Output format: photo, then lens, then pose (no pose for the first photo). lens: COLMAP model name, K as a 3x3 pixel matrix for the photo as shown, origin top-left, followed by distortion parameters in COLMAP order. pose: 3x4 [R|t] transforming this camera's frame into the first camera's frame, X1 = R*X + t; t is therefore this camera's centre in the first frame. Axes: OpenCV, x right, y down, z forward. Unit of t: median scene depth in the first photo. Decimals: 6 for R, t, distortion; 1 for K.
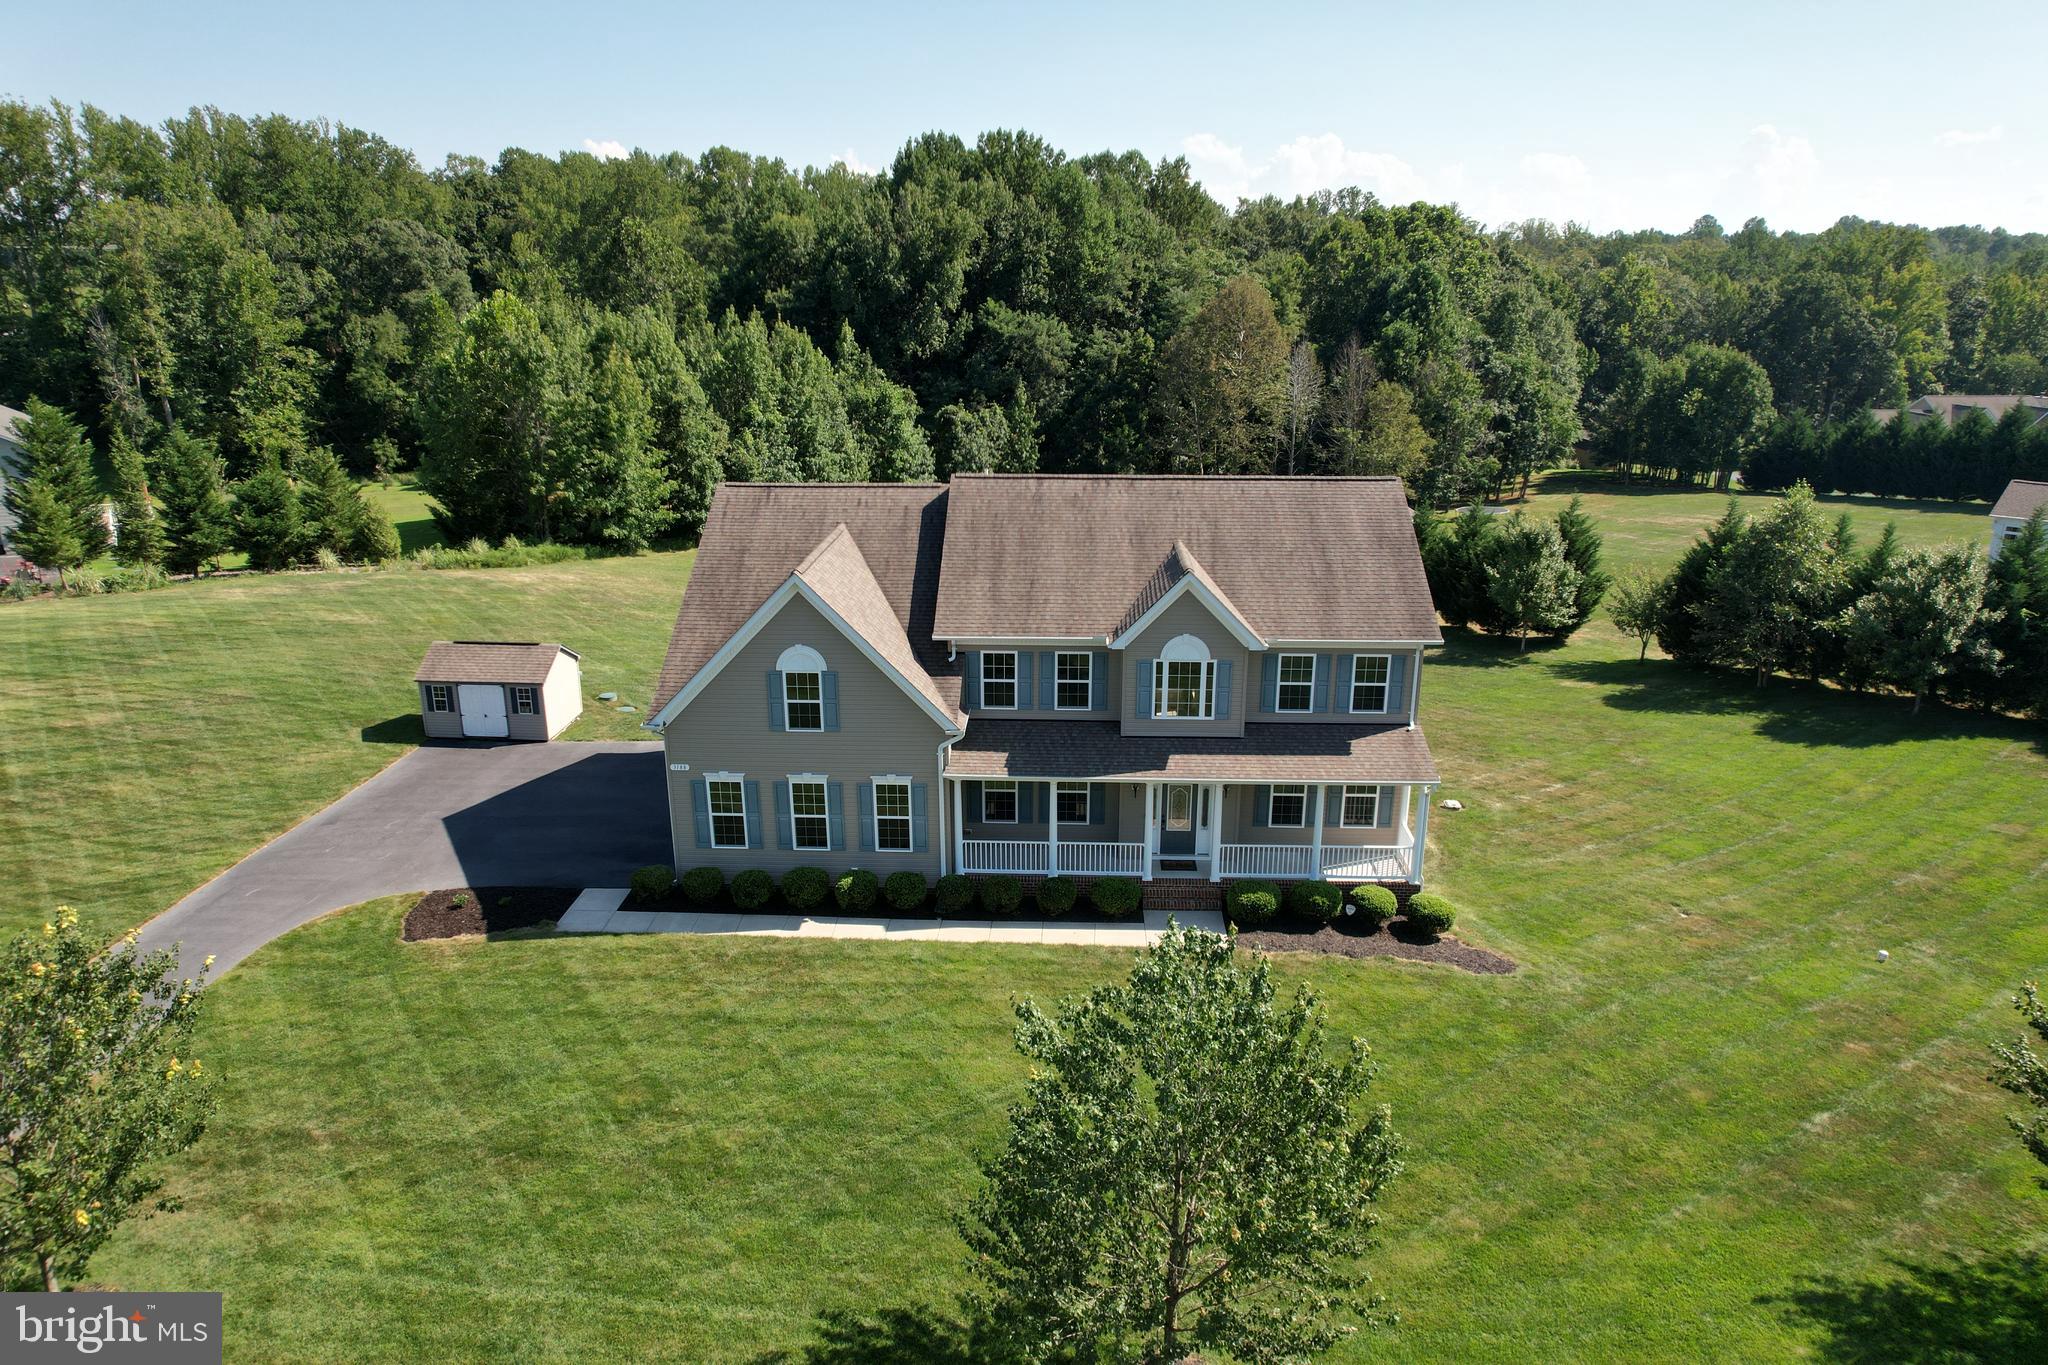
lens RADIAL K [[1304.3, 0, 1029.5], [0, 1304.3, 682.7], [0, 0, 1]] dist [-0.072957, 0.064386]
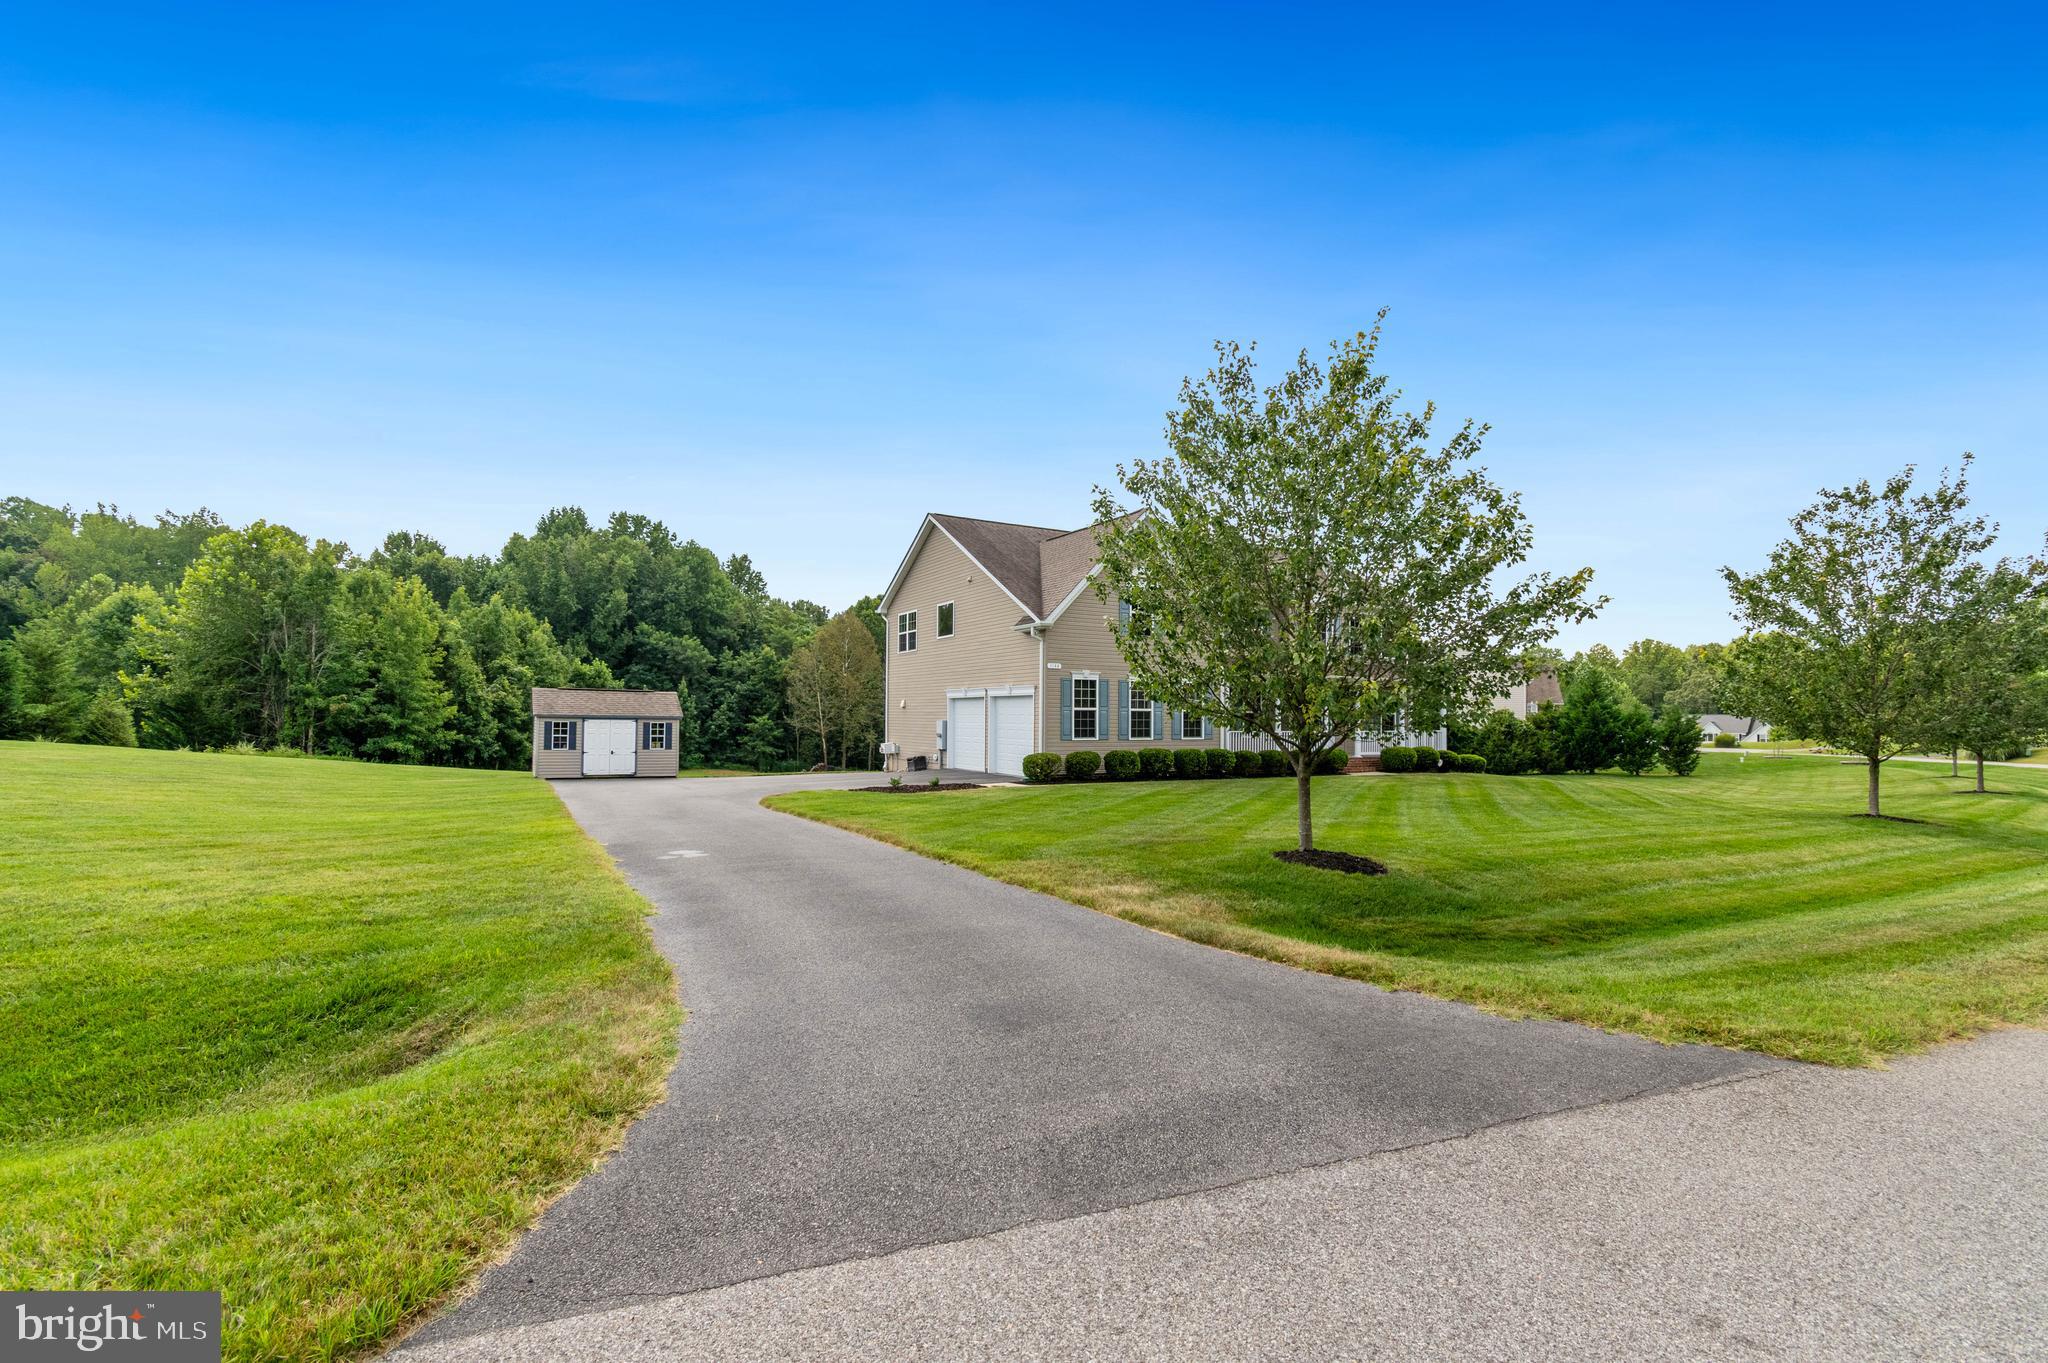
lens RADIAL K [[926.9, 0, 1039.1], [0, 926.9, 681.0], [0, 0, 1]] dist [0.001549, 0.000381]
pose [[0.840990, 0.028250, 0.540313, -0.424209], [0.154027, 0.944814, -0.289141, 0.184347], [-0.518663, 0.326387, 0.790228, 0.195658]]
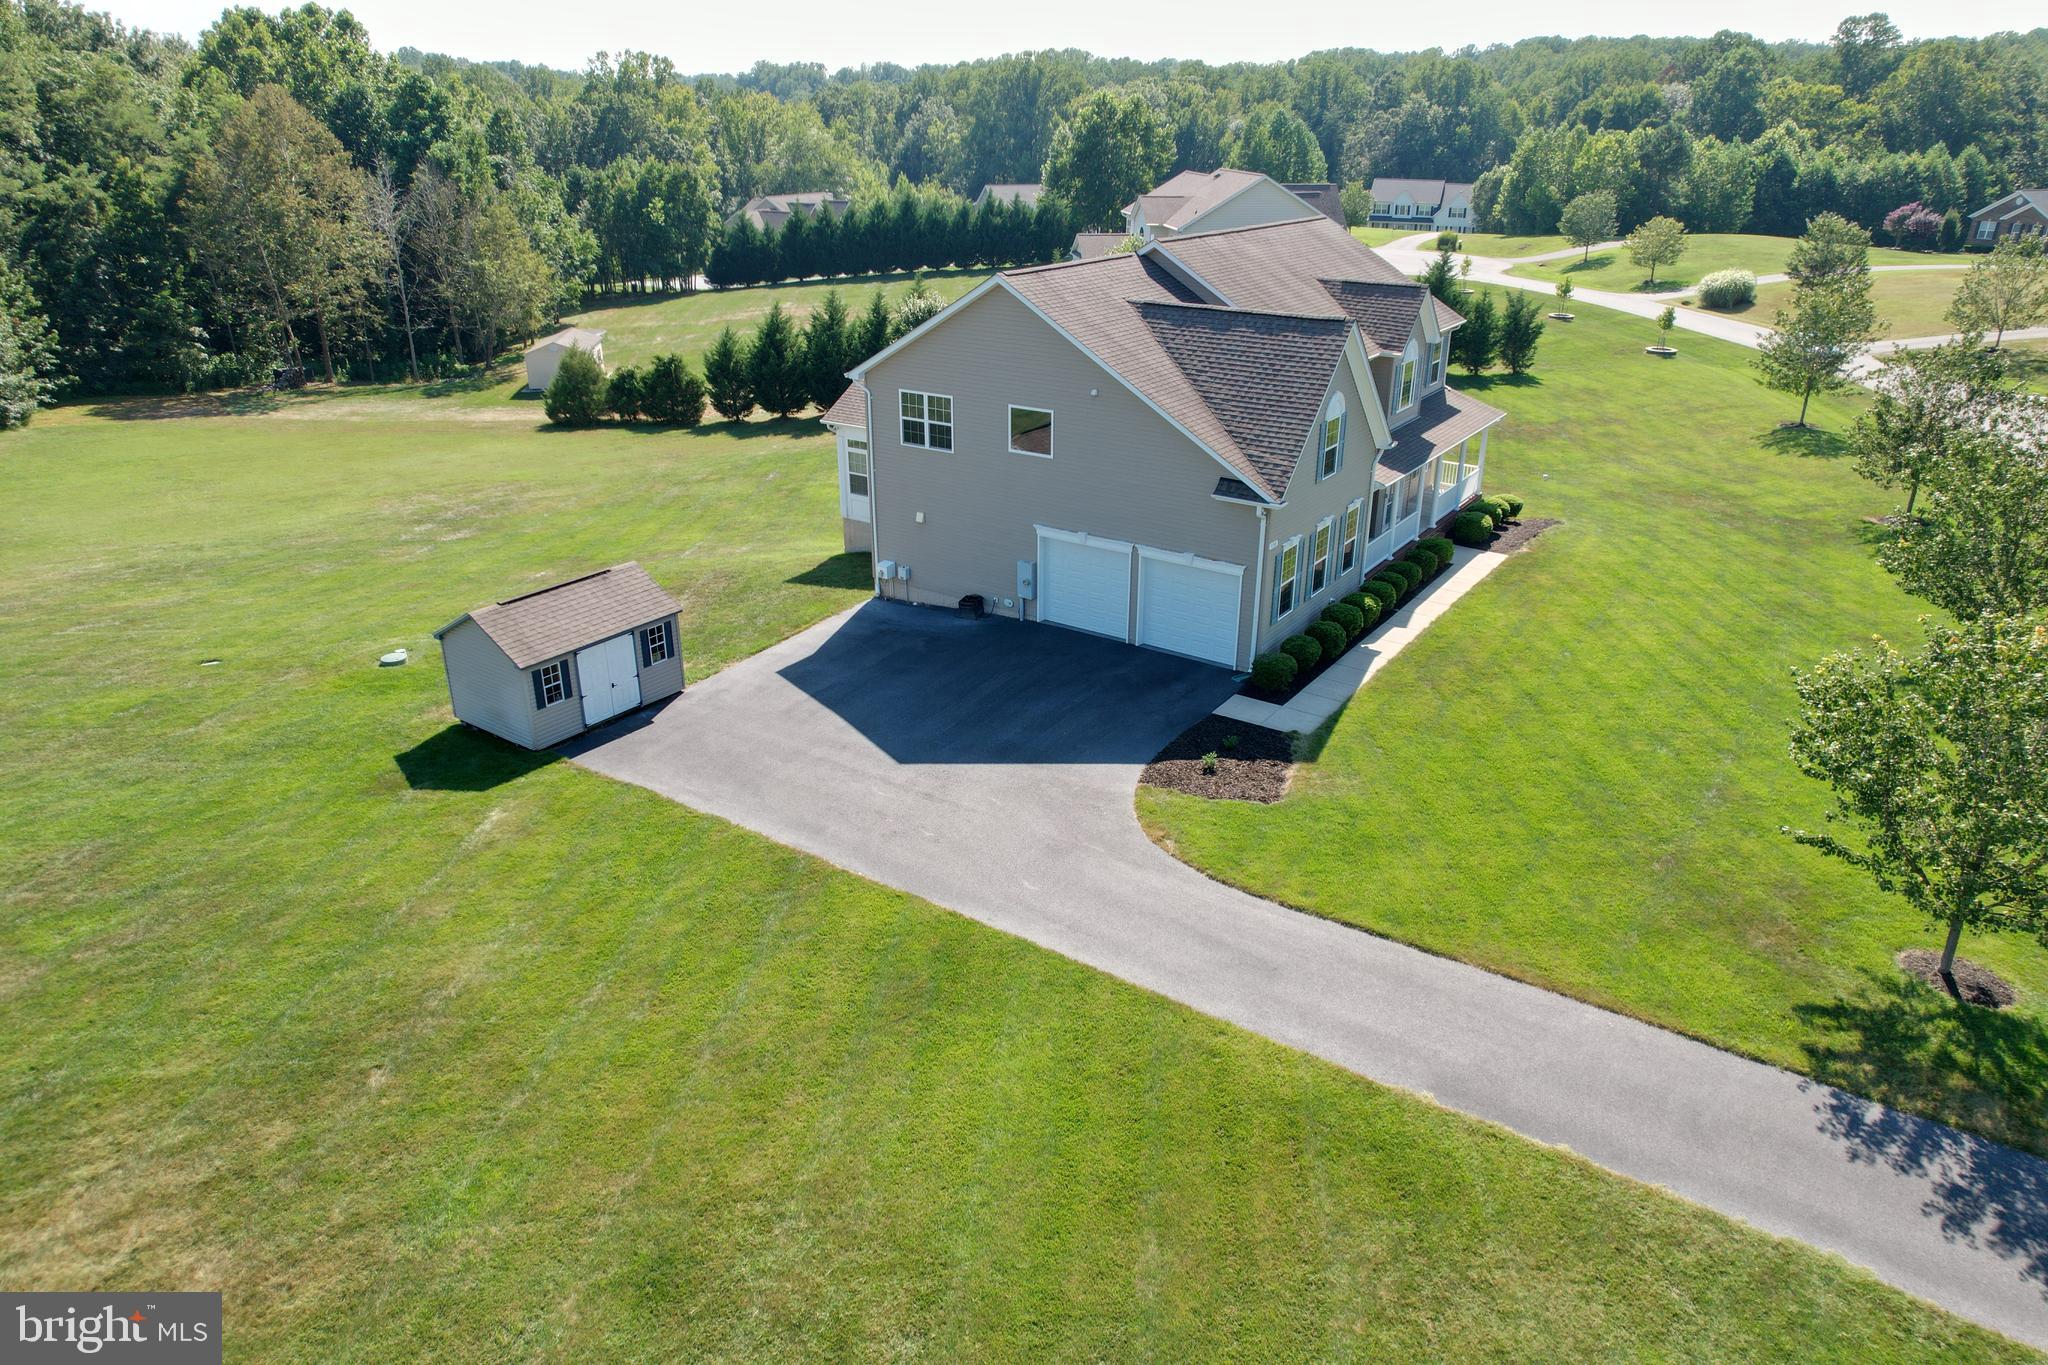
lens RADIAL K [[1304.3, 0, 1018.7], [0, 1304.3, 682.1], [0, 0, 1]] dist [-0.072957, 0.064386]
pose [[0.536089, -0.339476, 0.772894, -0.665933], [0.251337, 0.938240, 0.237770, -0.067602], [-0.805878, 0.066792, 0.588303, 0.337075]]
